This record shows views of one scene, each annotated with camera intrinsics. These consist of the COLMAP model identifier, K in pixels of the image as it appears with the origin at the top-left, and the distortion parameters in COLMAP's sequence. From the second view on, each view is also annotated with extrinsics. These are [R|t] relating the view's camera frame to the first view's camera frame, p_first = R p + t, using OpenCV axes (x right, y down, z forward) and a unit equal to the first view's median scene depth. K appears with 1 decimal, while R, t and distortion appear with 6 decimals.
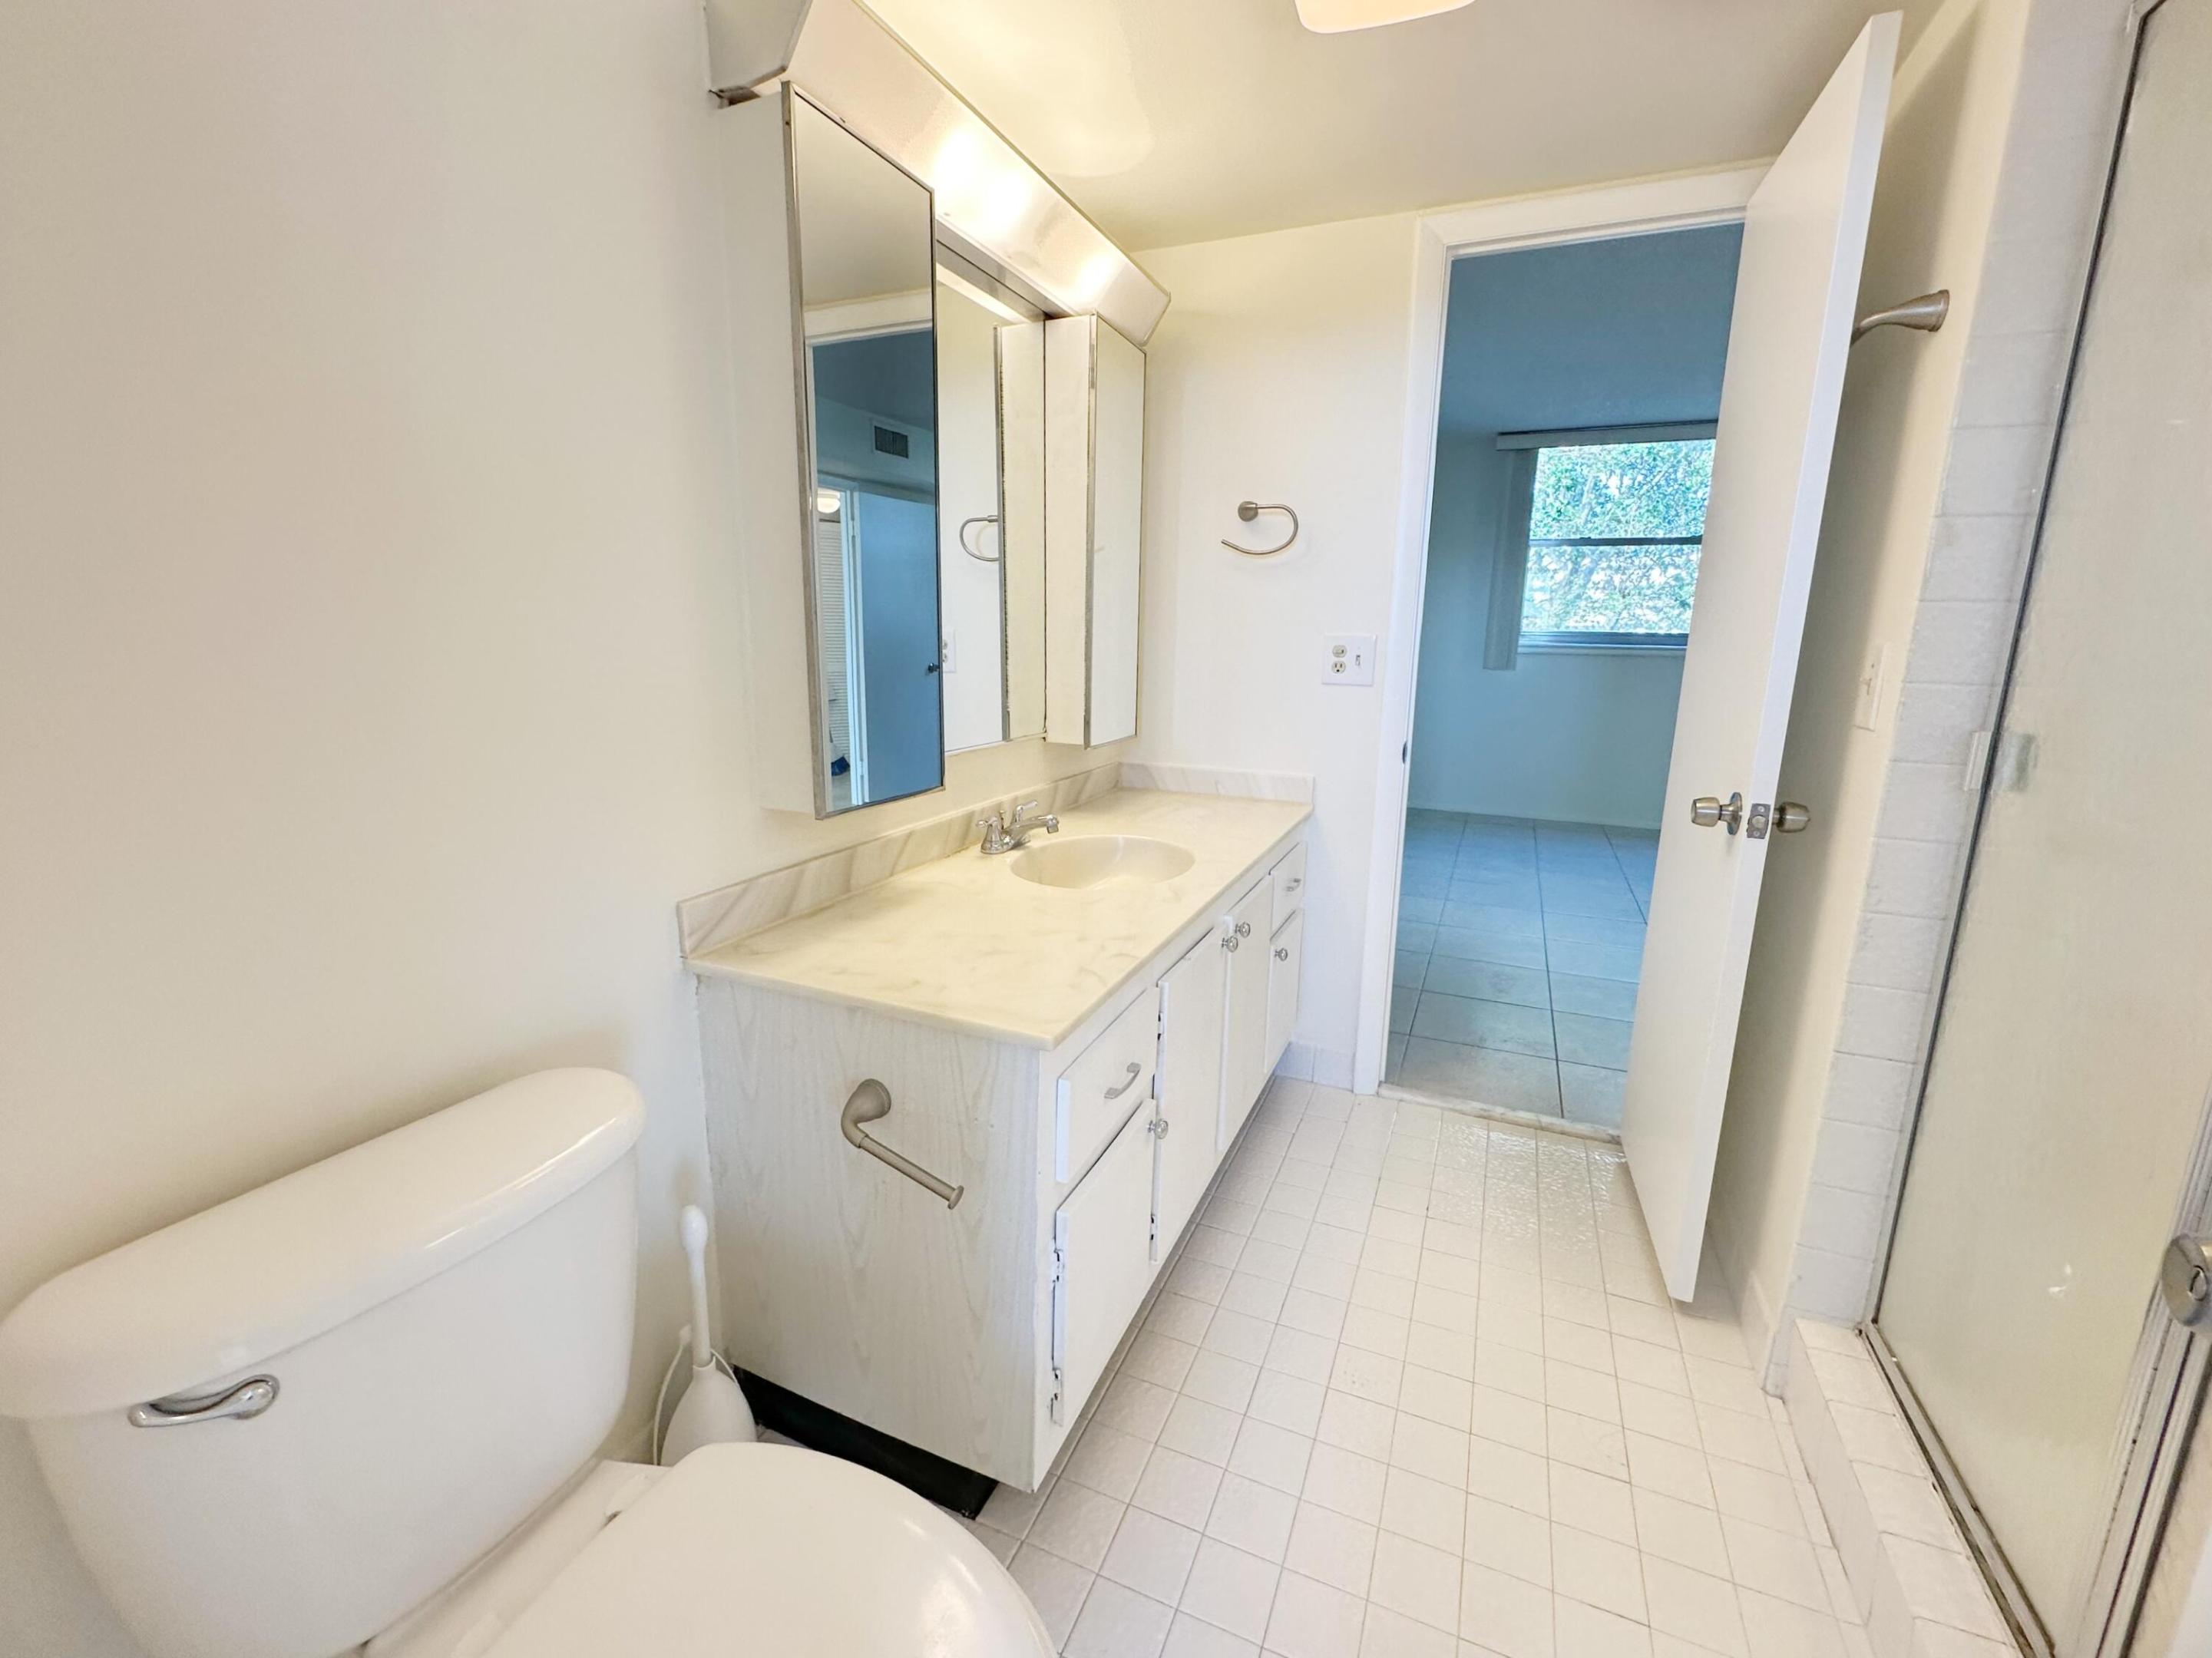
lens RADIAL K [[926.0, 0, 1109.9], [0, 926.0, 821.8], [0, 0, 1]] dist [-0.002541, -0.000141]
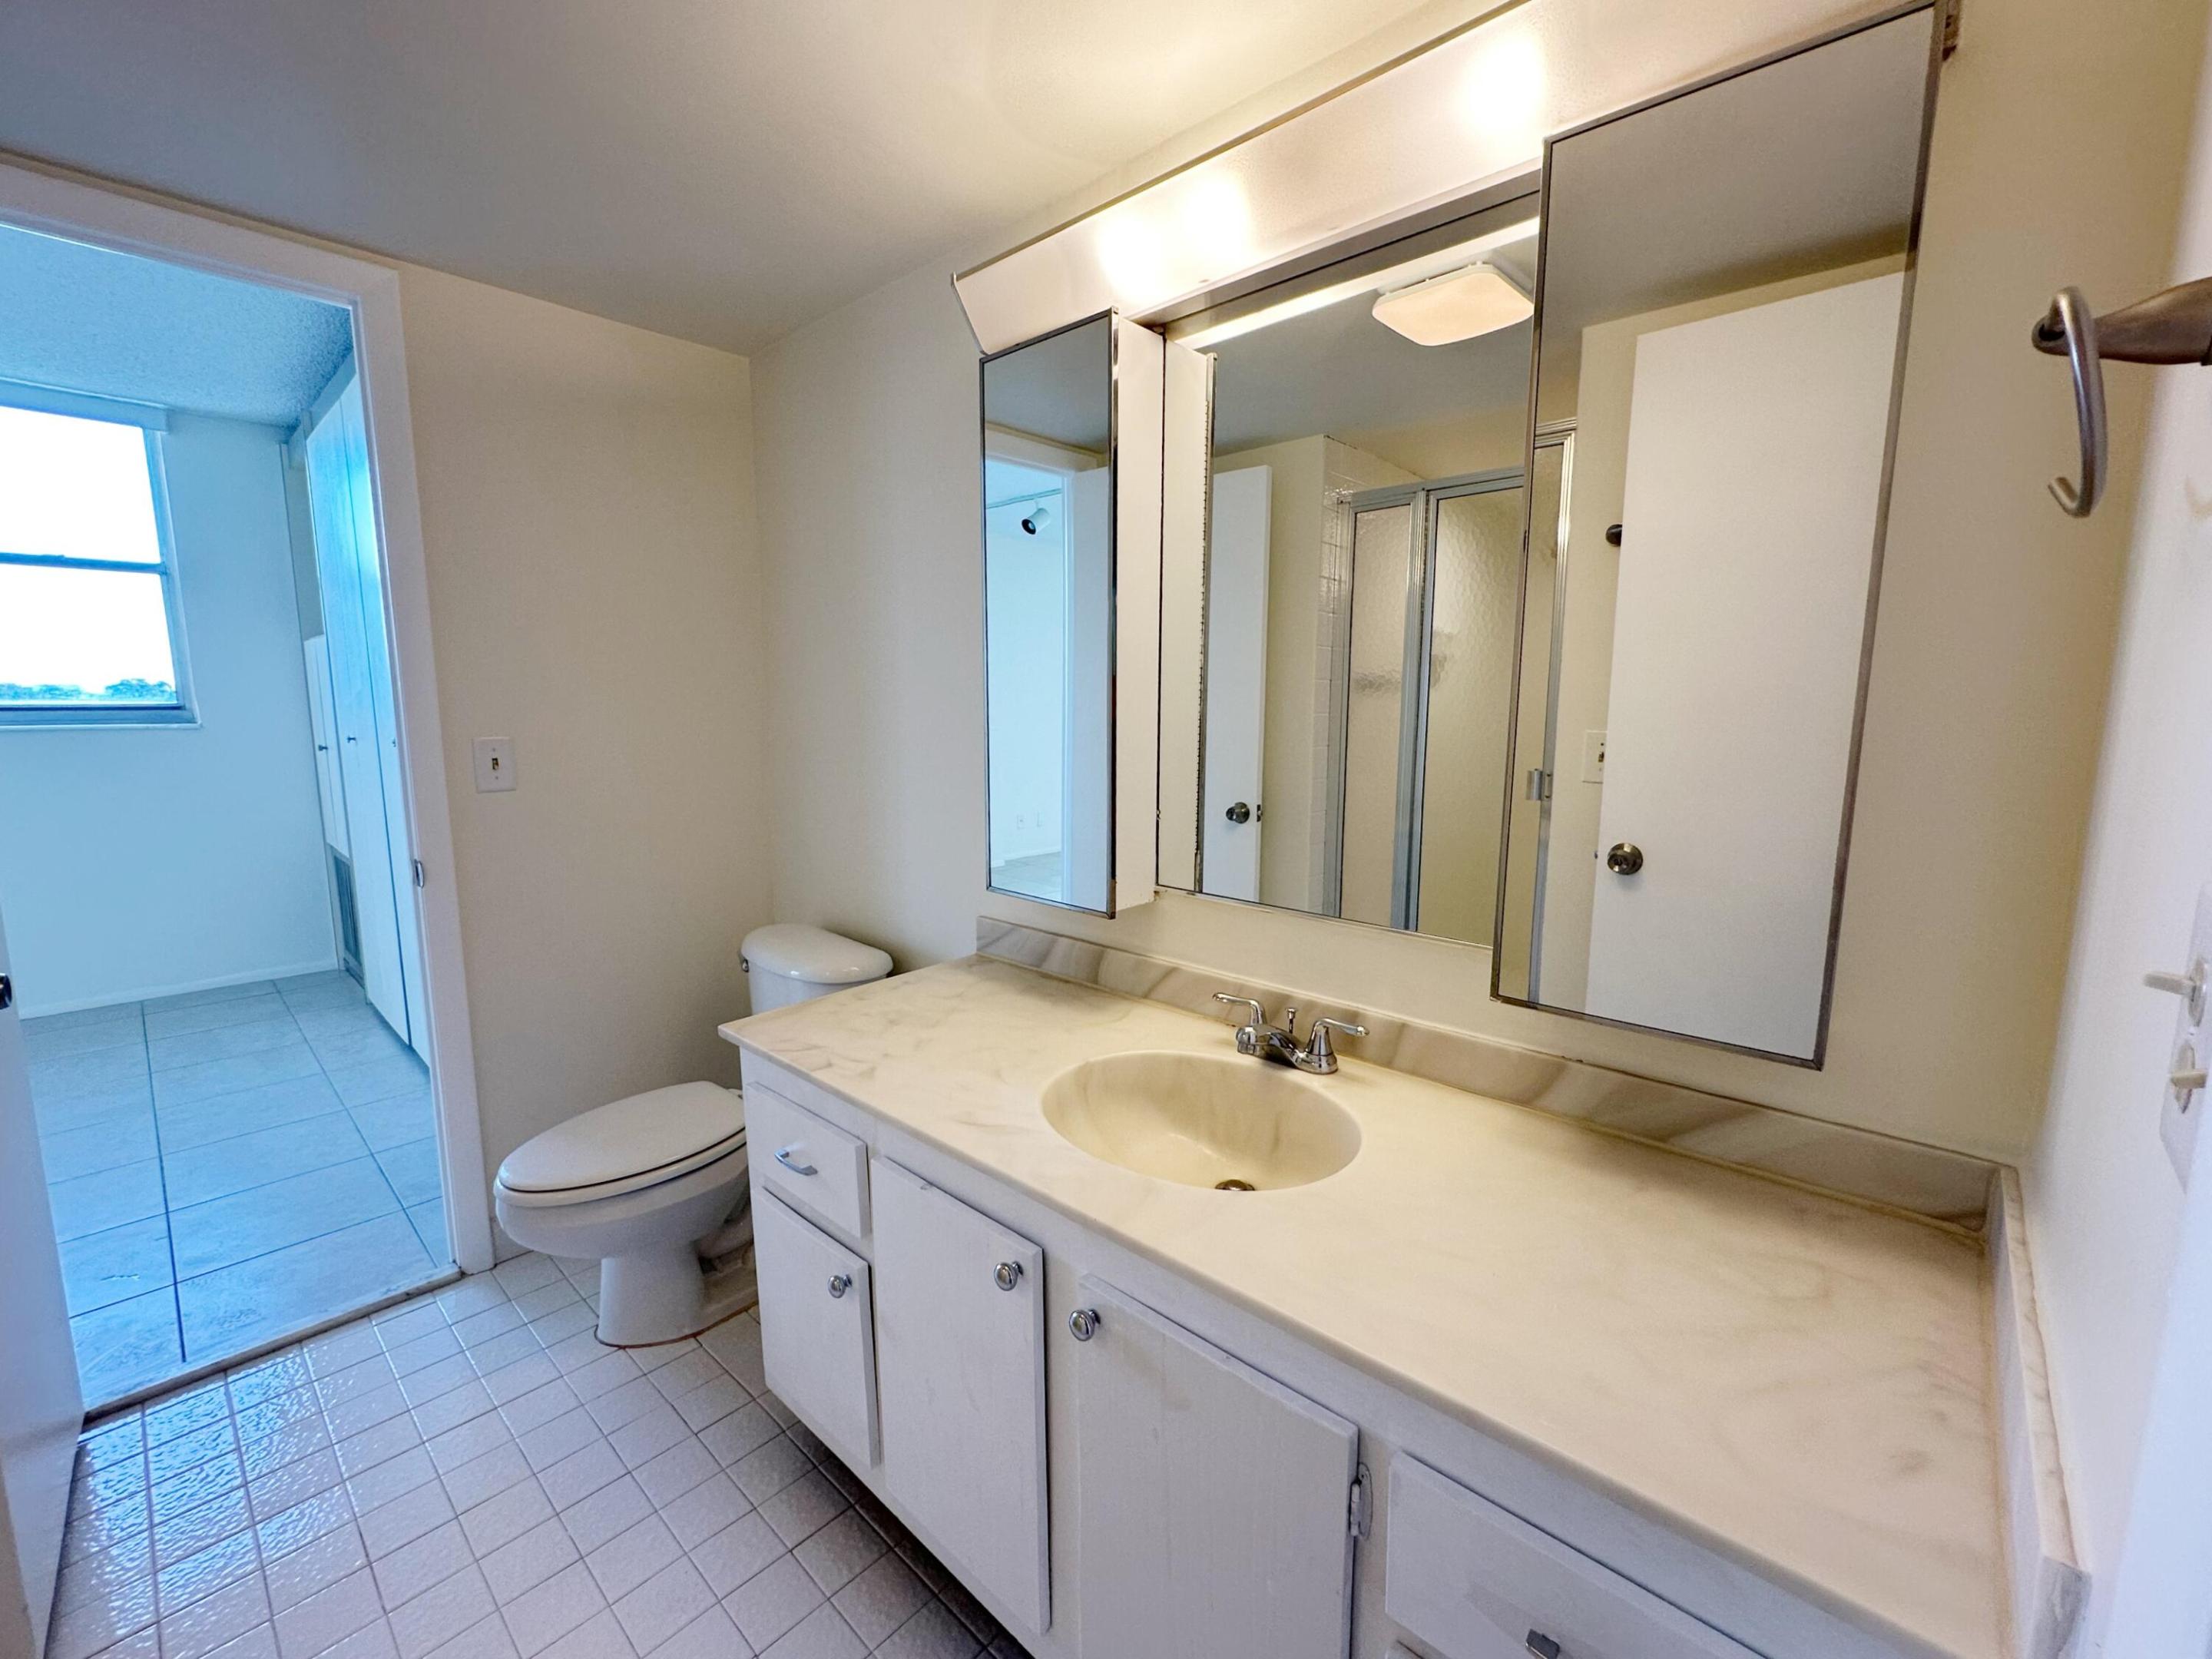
lens RADIAL K [[926.1, 0, 1109.9], [0, 926.1, 822.3], [0, 0, 1]] dist [-0.002541, -0.000141]
pose [[-0.336674, 0.109118, -0.935277, 0.735120], [-0.193163, 0.964136, 0.182018, -0.319552], [0.921596, 0.241942, -0.303522, 1.344355]]
